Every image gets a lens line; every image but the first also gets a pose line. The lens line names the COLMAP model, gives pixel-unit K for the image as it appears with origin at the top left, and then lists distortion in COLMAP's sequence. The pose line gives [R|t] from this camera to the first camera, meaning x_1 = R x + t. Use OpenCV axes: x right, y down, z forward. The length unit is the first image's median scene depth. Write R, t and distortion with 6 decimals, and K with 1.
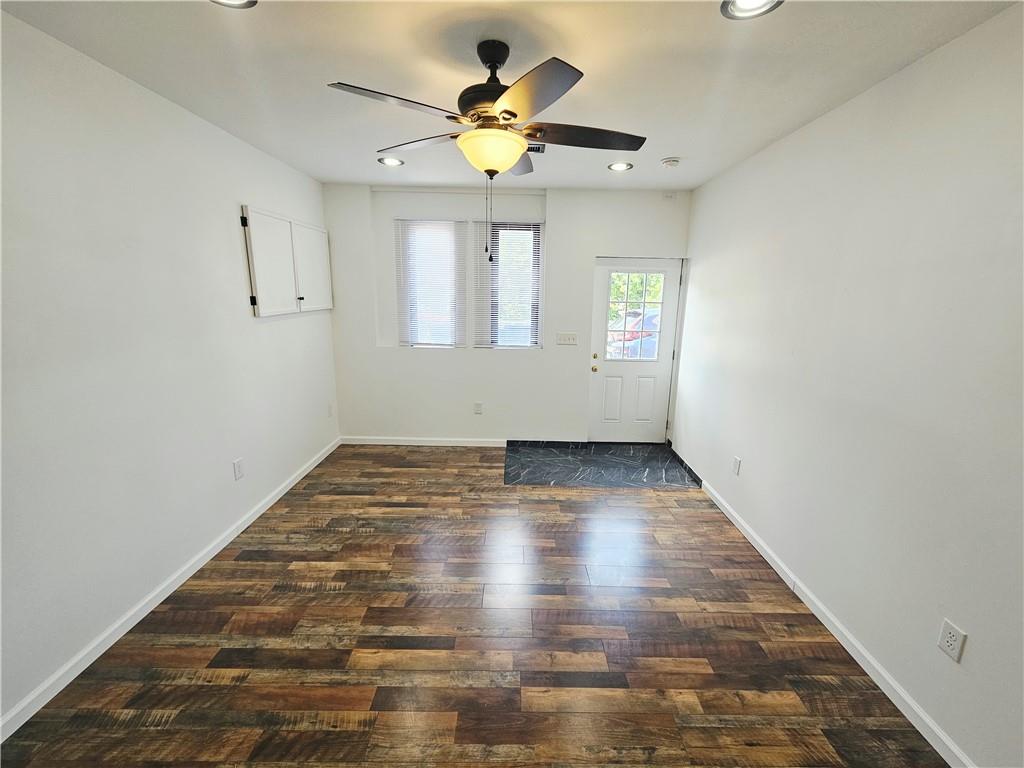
lens RADIAL K [[418.5, 0, 511.8], [0, 418.5, 386.6], [0, 0, 1]] dist [0.001797, 0.000019]
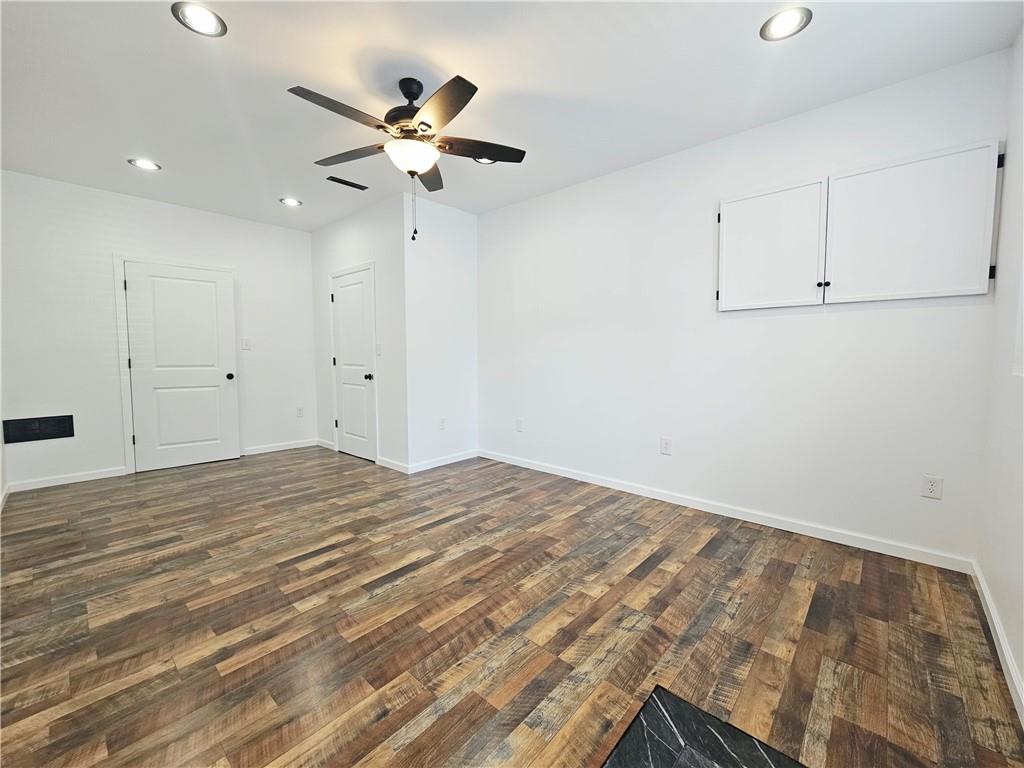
lens RADIAL K [[418.5, 0, 515.9], [0, 418.5, 378.8], [0, 0, 1]] dist [0.001797, 0.000019]
pose [[-0.659404, 0.032853, -0.751071, 0.389960], [-0.178335, 0.963694, 0.198723, -0.110482], [0.730331, 0.264981, -0.629605, 1.159834]]
